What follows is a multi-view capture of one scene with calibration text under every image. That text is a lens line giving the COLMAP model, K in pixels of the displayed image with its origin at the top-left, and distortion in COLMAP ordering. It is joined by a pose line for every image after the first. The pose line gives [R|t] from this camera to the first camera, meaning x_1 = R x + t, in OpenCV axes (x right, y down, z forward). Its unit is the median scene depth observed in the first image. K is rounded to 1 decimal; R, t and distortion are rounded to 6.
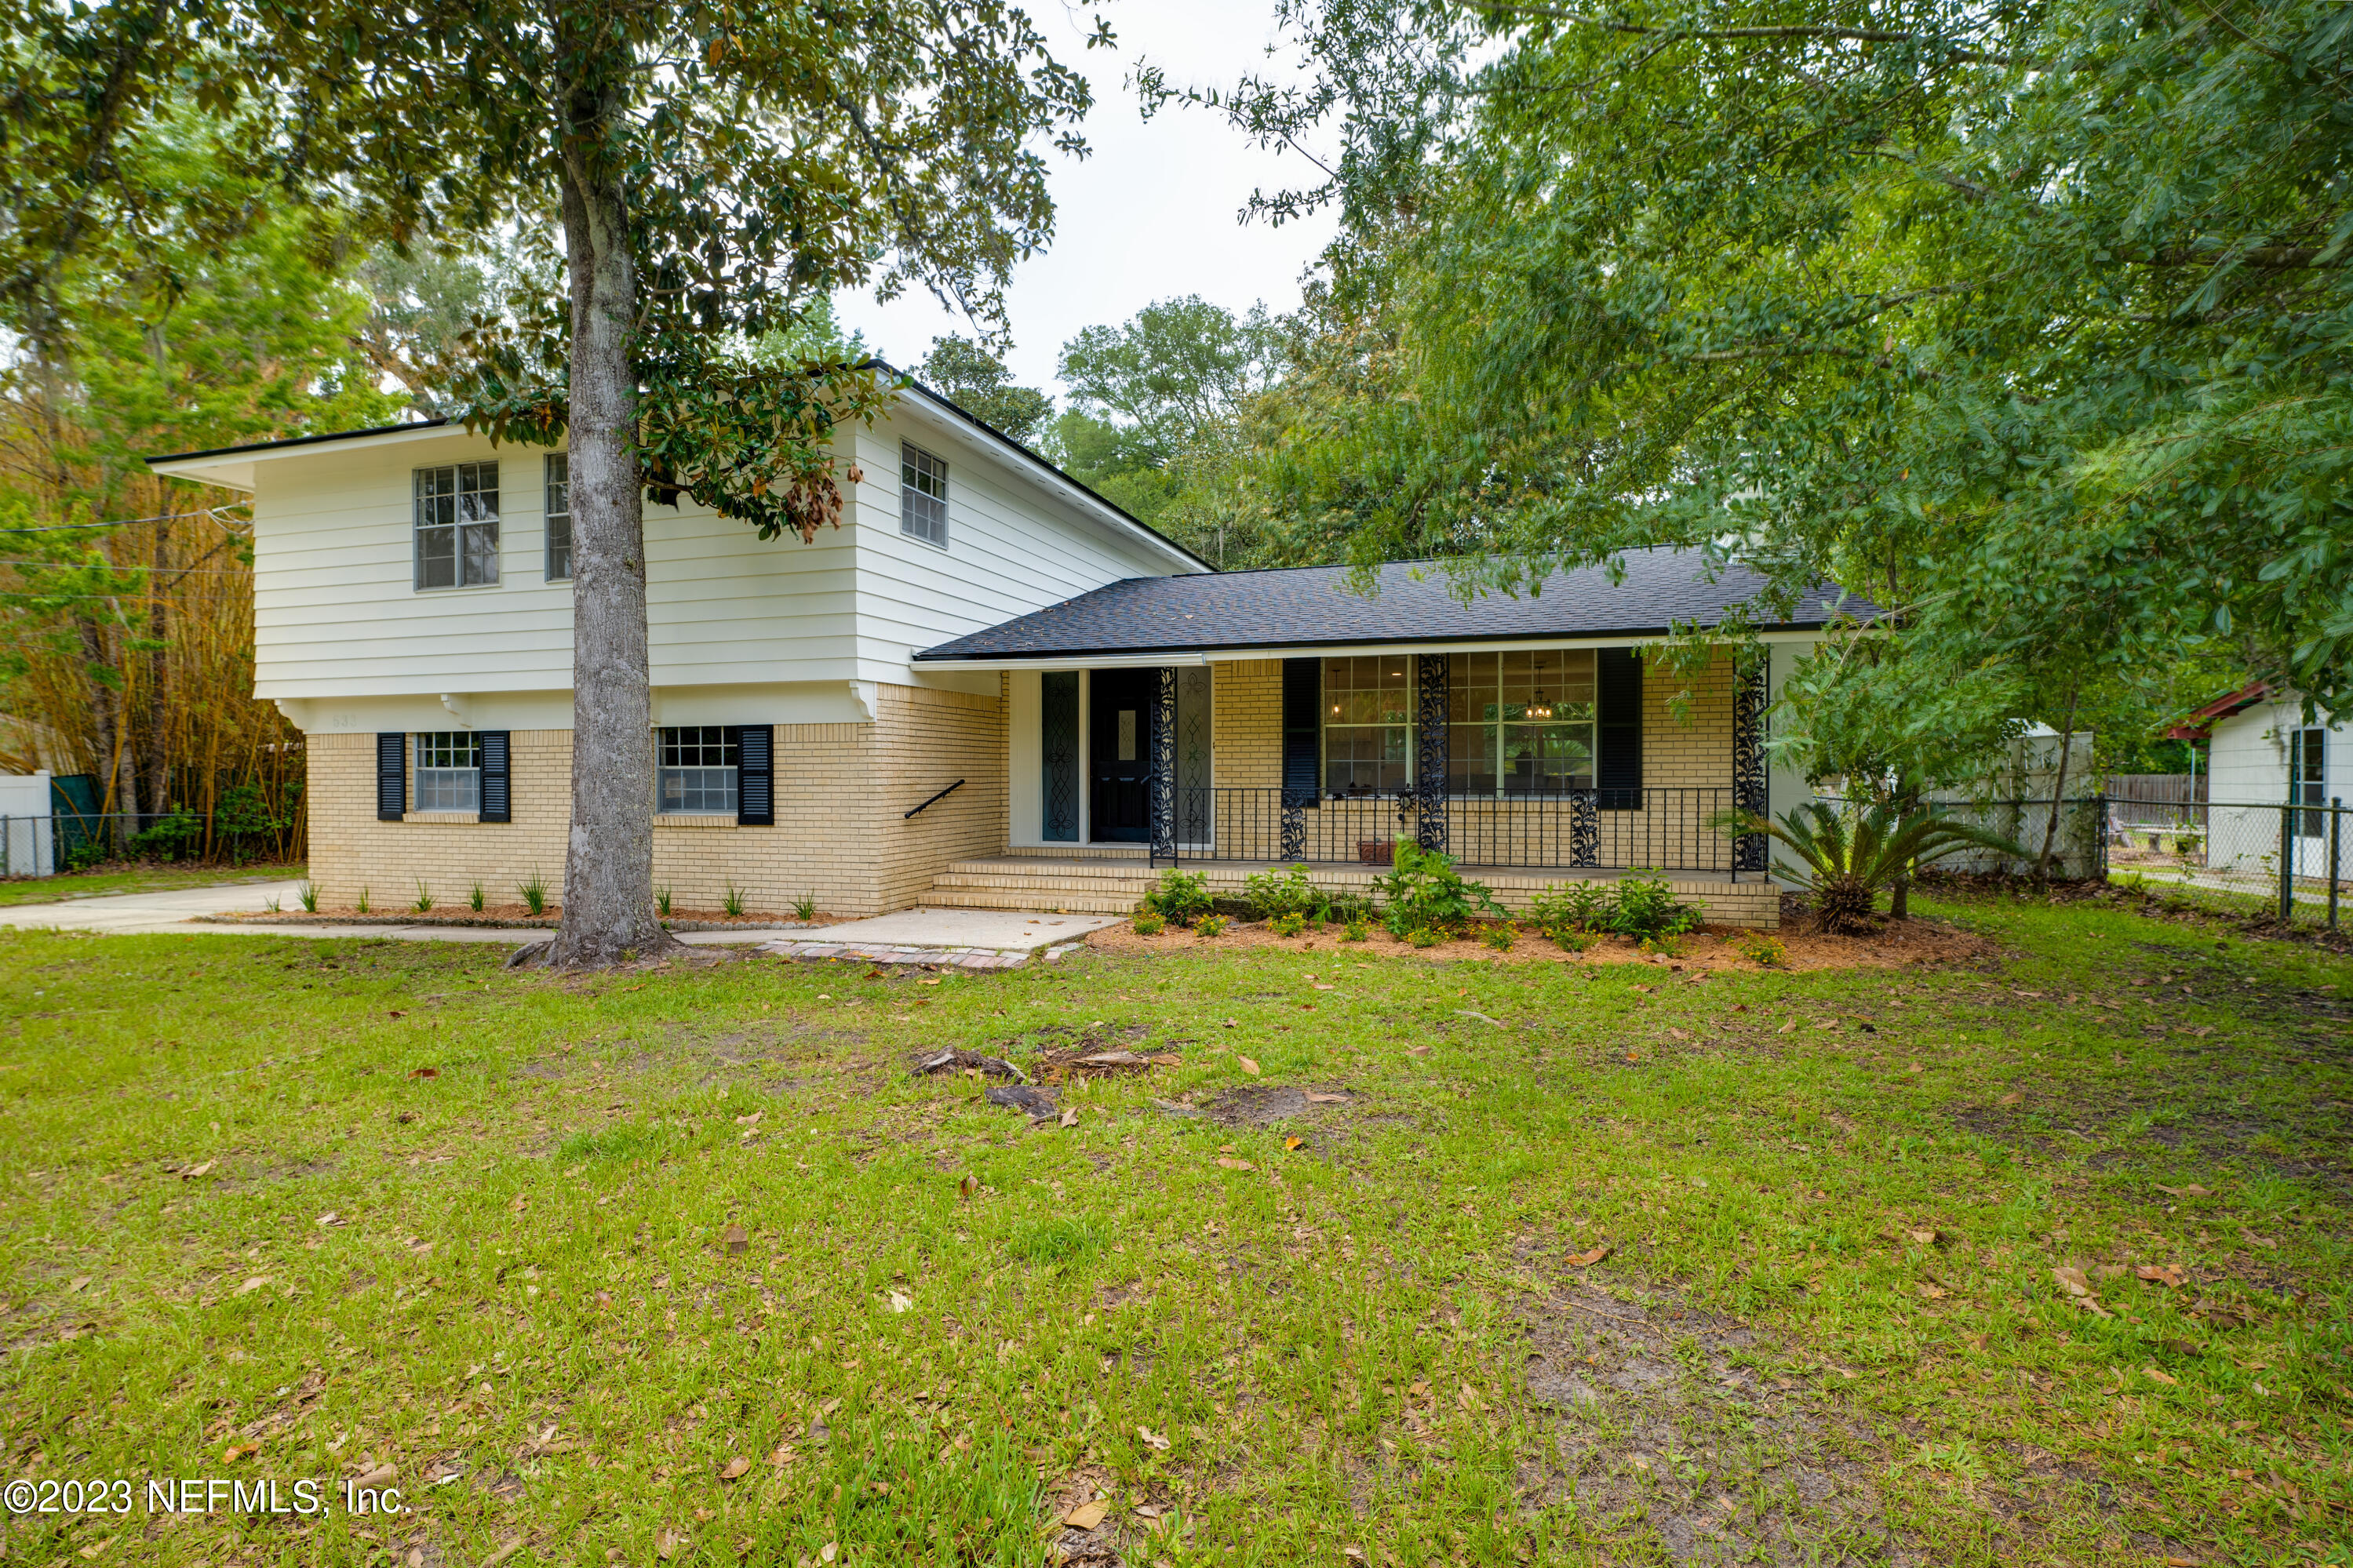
lens RADIAL K [[1003.8, 0, 1175.1], [0, 1003.8, 794.9], [0, 0, 1]] dist [0.015726, 0.000299]
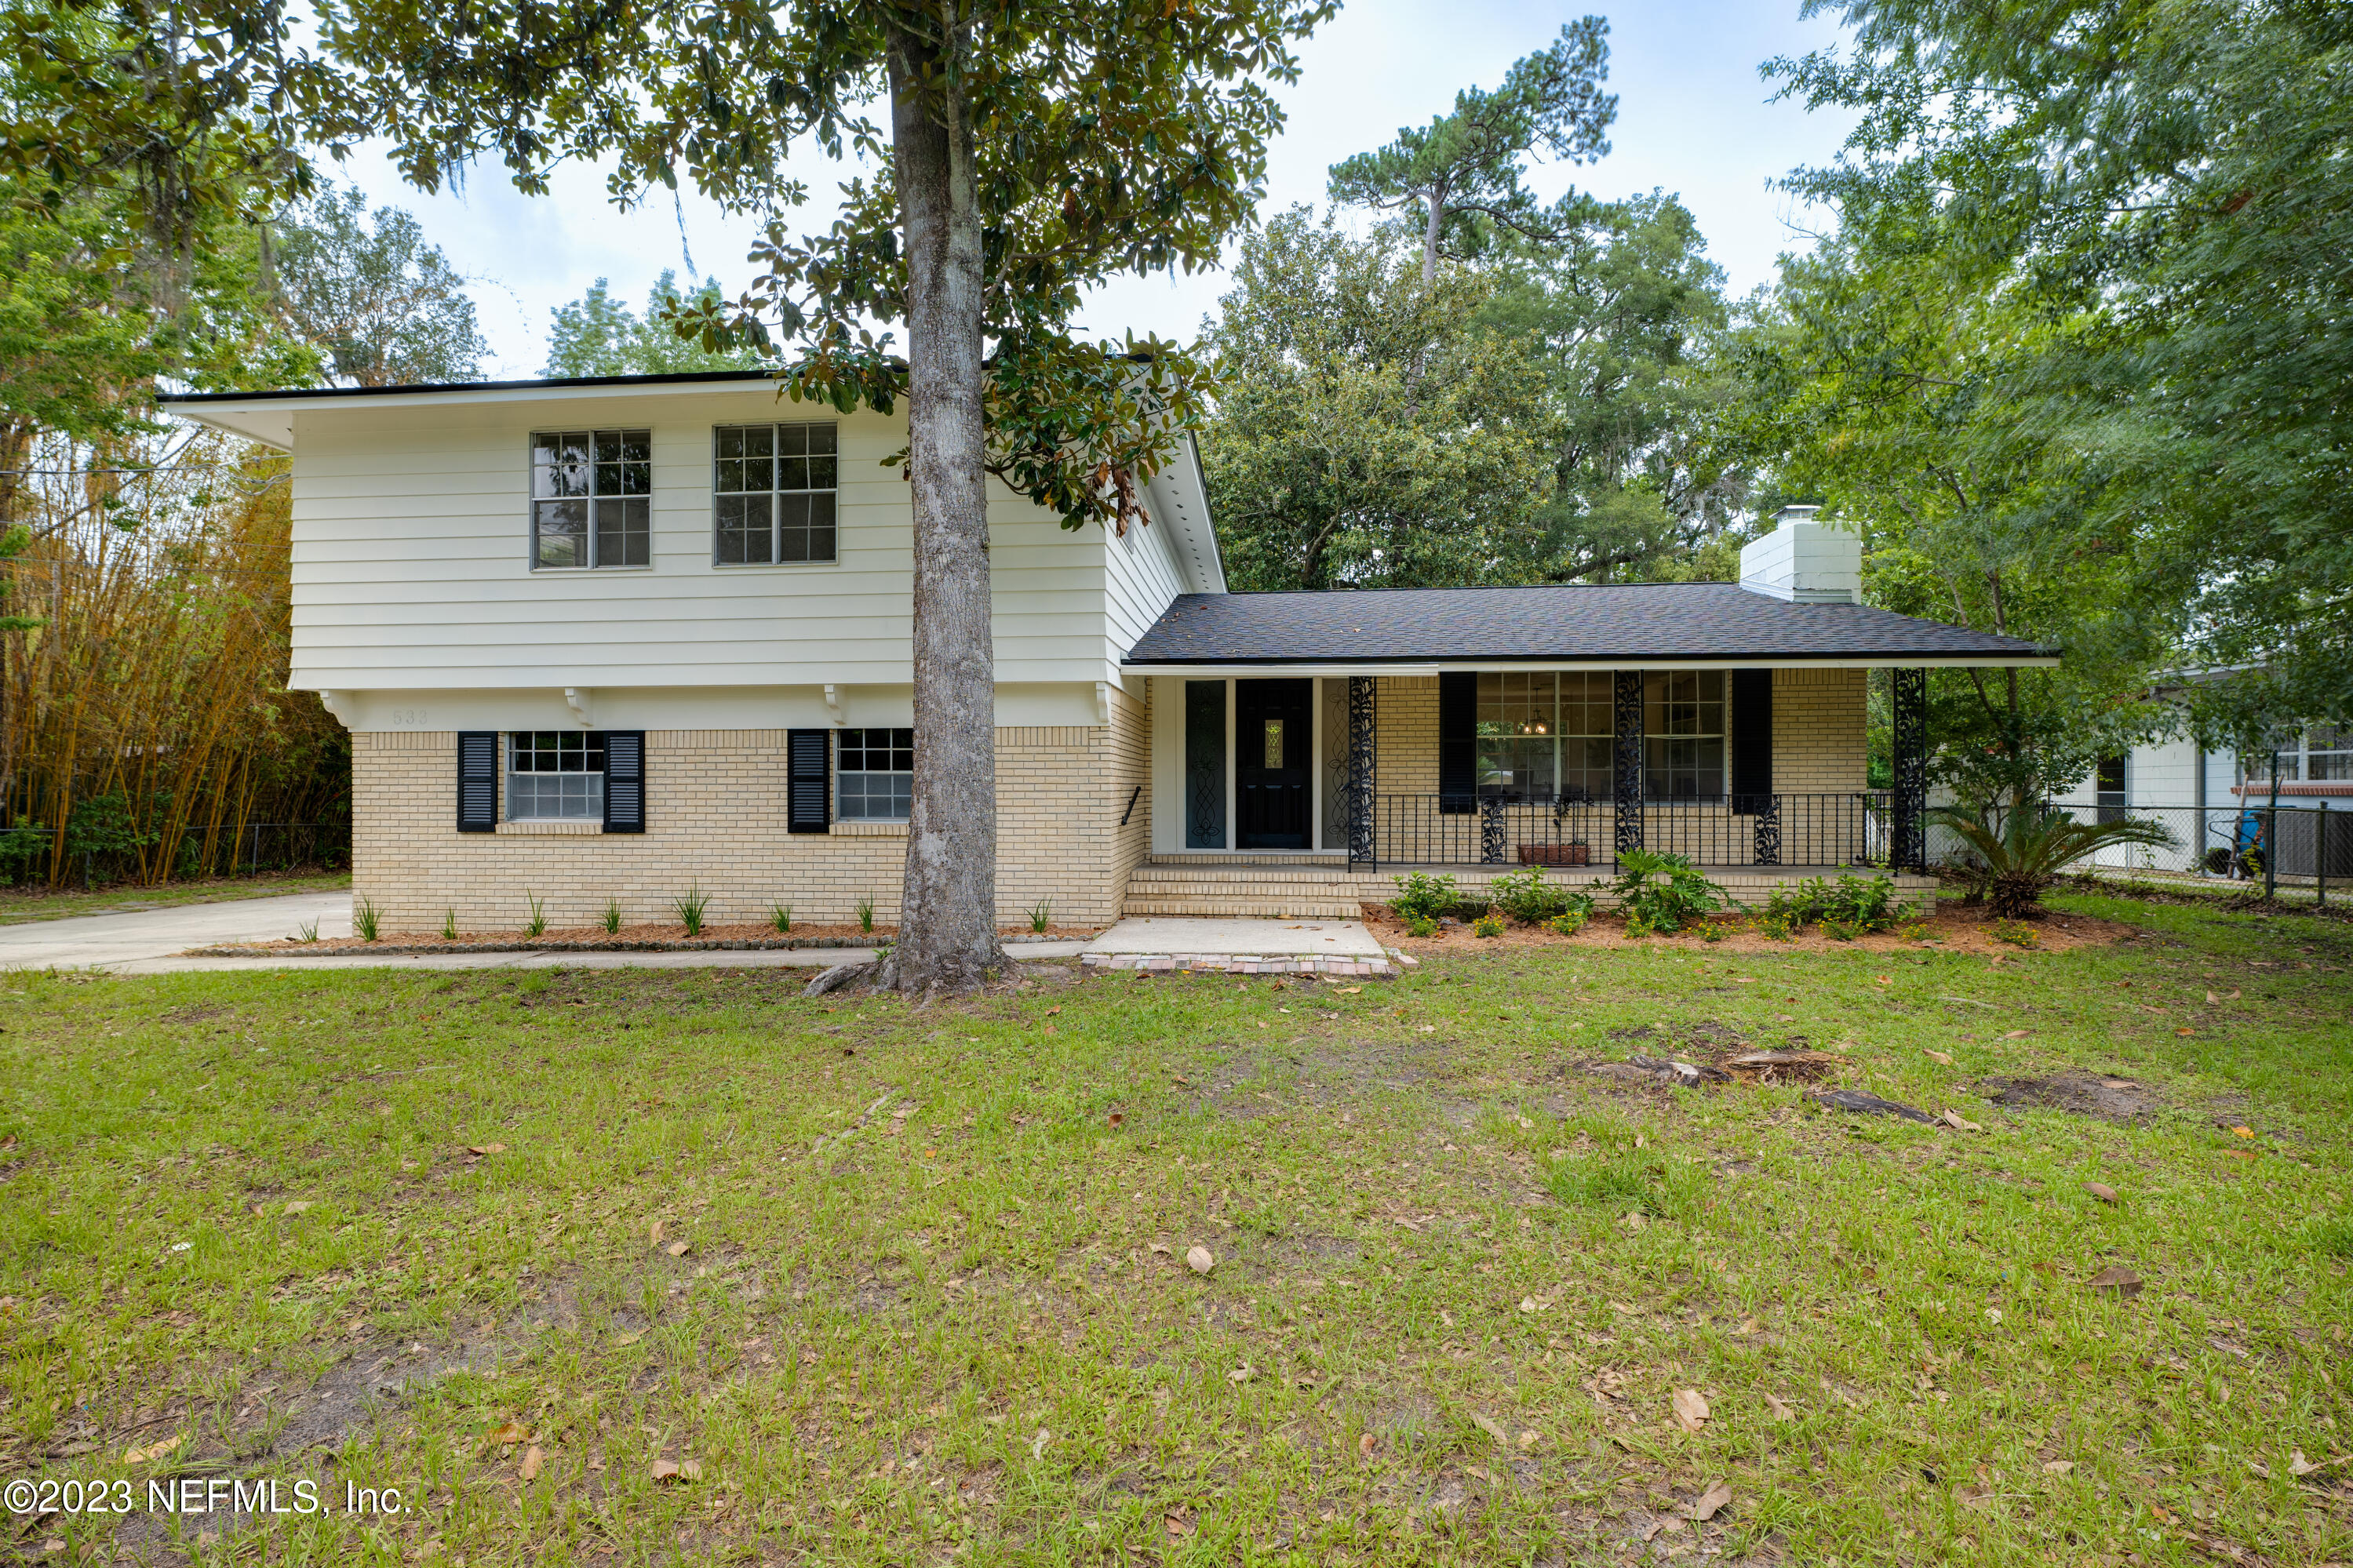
lens RADIAL K [[920.9, 0, 1194.0], [0, 920.9, 787.4], [0, 0, 1]] dist [0.002601, 0.000067]
pose [[0.980040, 0.001793, 0.198791, -0.338571], [0.001186, 0.999889, -0.014866, -0.000336], [-0.198796, 0.014805, 0.979929, 0.100790]]
